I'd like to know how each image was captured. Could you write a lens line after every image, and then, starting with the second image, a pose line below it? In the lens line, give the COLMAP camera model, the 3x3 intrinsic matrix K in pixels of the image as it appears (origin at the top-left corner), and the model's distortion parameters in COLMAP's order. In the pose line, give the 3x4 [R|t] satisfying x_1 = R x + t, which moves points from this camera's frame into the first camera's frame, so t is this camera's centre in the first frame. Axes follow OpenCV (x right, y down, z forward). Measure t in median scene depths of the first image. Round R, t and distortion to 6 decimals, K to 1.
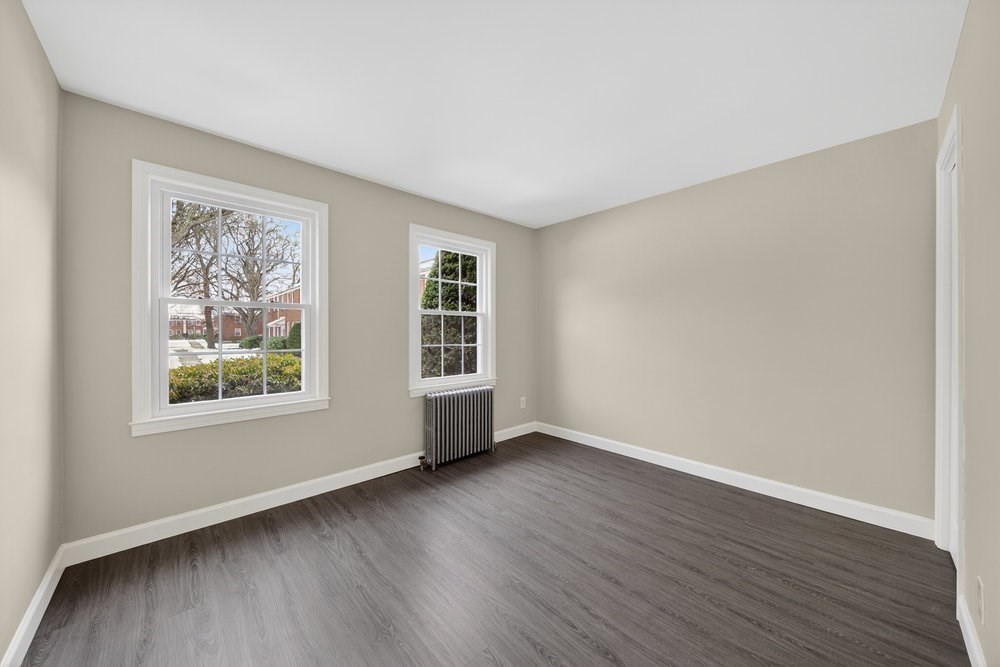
lens RADIAL K [[351.2, 0, 501.6], [0, 351.2, 330.4], [0, 0, 1]] dist [-0.004394, -0.000520]
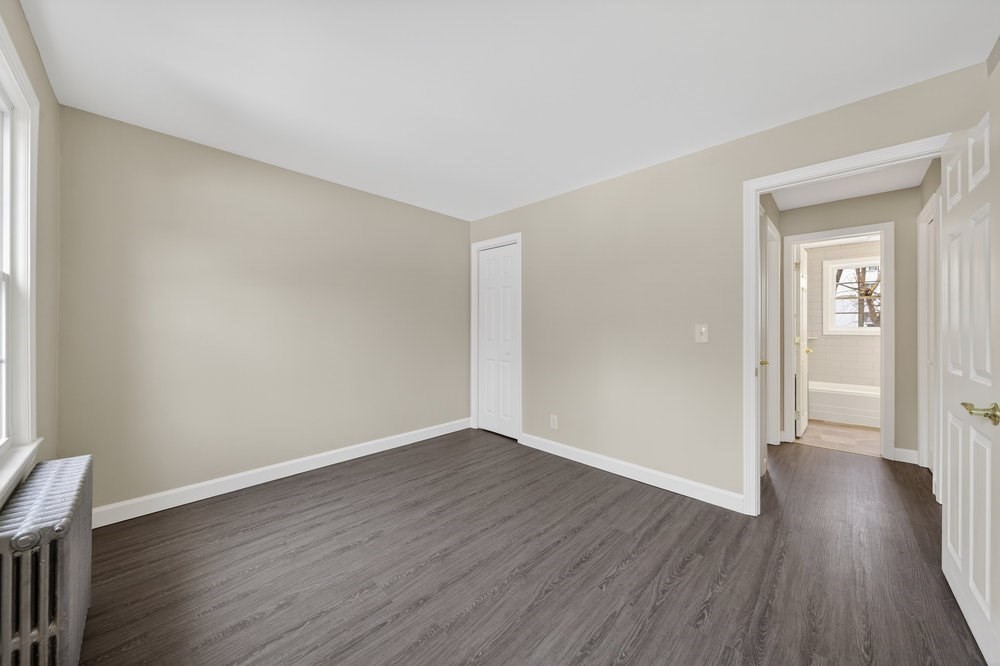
lens RADIAL K [[351.2, 0, 498.4], [0, 351.2, 317.1], [0, 0, 1]] dist [-0.004394, -0.000520]
pose [[-0.052521, 0.024451, 0.998320, -0.645735], [-0.008471, 0.999653, -0.024929, 0.004609], [-0.998584, -0.009766, -0.052295, 0.727147]]
